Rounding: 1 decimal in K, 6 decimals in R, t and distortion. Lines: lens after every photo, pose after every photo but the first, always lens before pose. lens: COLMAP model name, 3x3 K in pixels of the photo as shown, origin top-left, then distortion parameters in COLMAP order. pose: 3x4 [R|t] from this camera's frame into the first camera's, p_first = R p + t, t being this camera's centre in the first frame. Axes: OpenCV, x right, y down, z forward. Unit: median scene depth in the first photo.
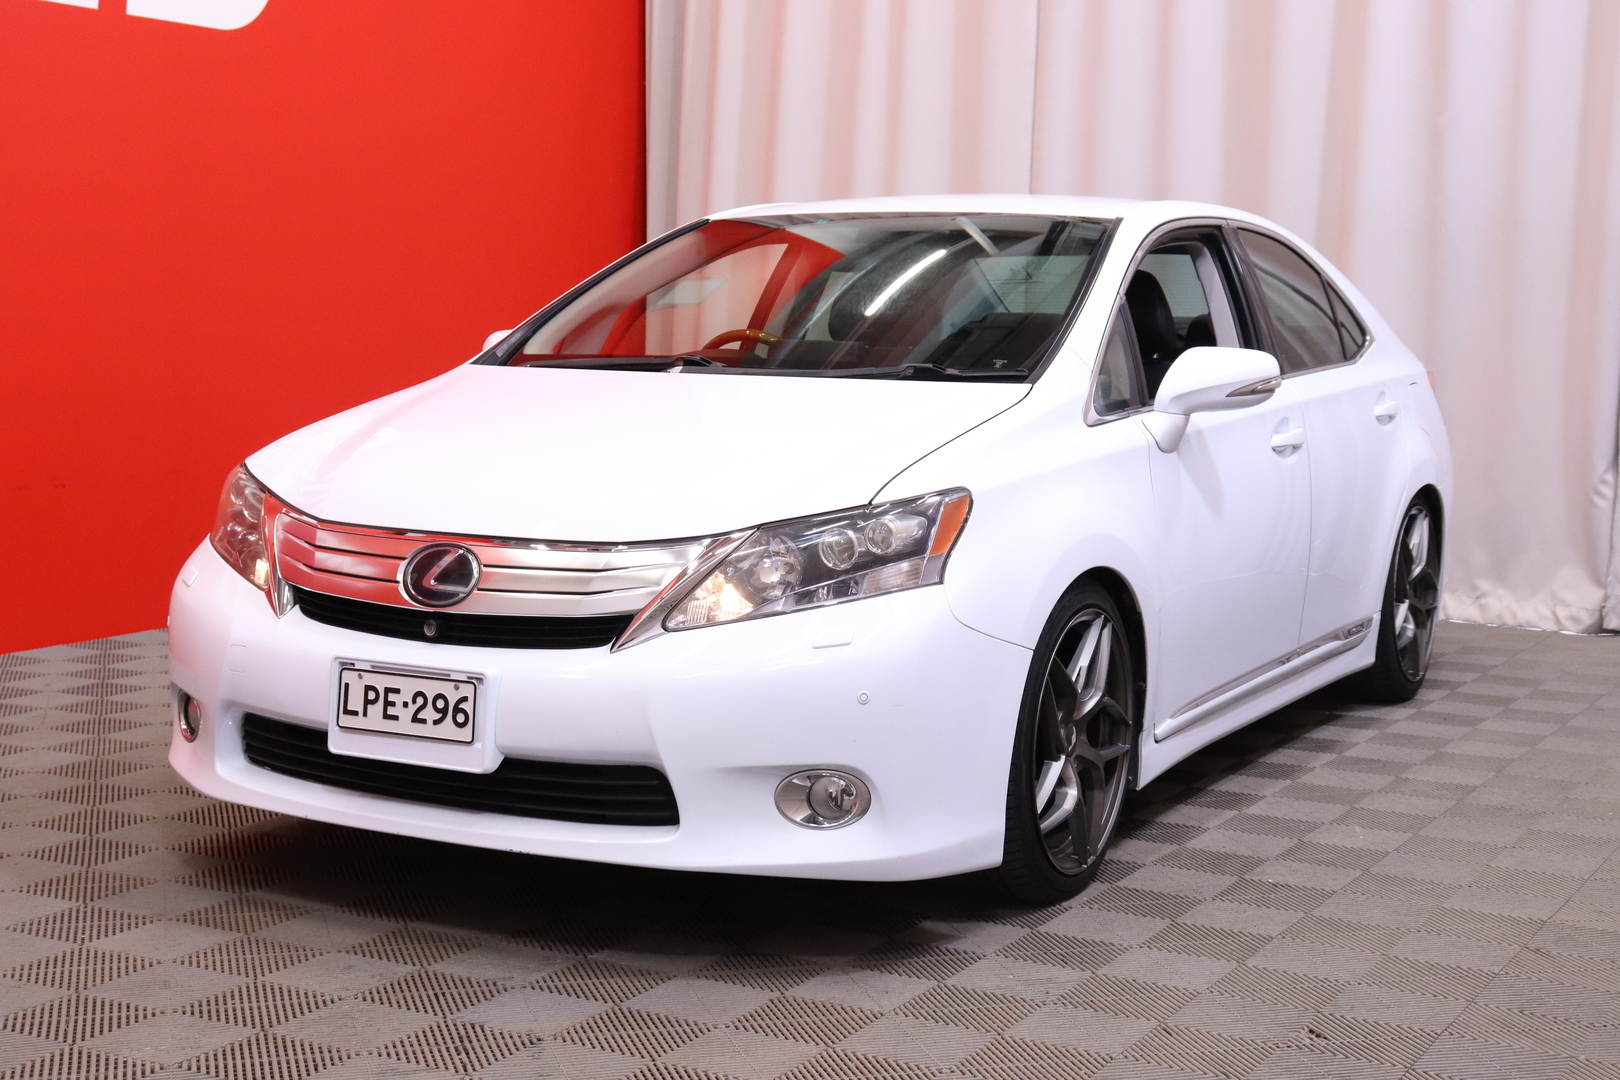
lens RADIAL K [[2400.9, 0, 810.0], [0, 2400.9, 540.0], [0, 0, 1]] dist [0.015772, 0.001492]
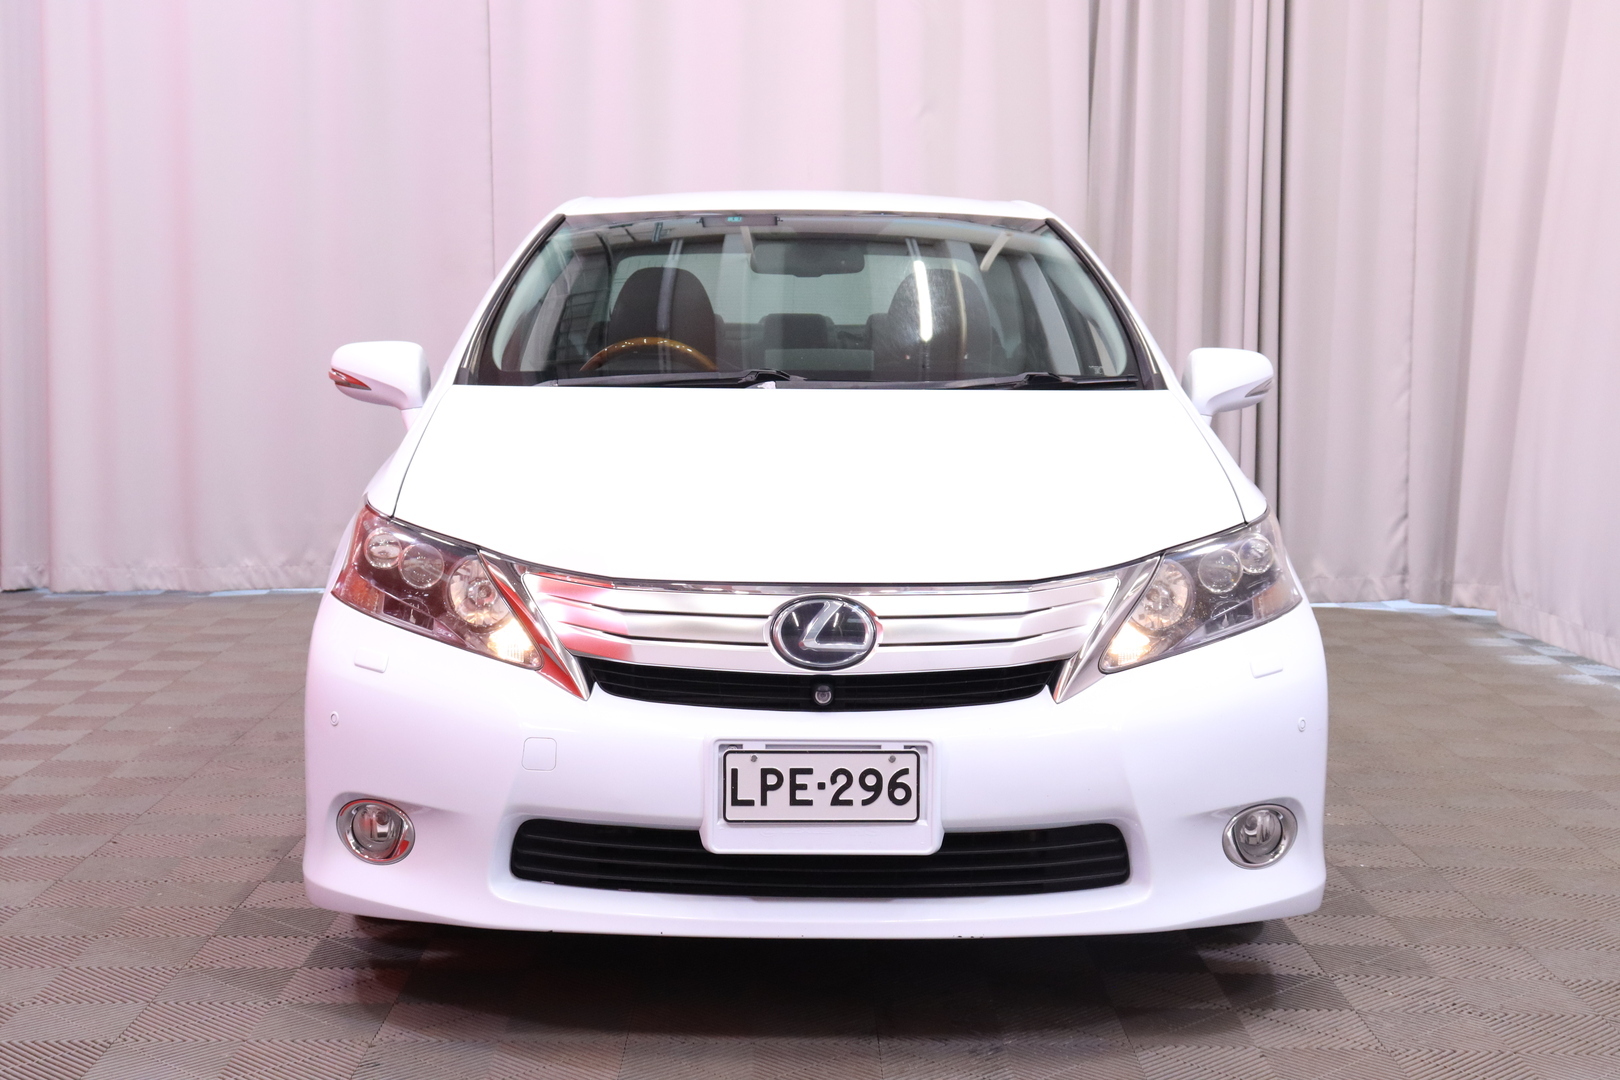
lens RADIAL K [[2400.9, 0, 810.0], [0, 2400.9, 540.0], [0, 0, 1]] dist [0.015772, 0.001492]
pose [[0.863913, -0.060466, 0.499998, -0.593646], [0.057104, 0.998125, 0.022041, -0.038267], [-0.500393, 0.009510, 0.865746, 0.257050]]
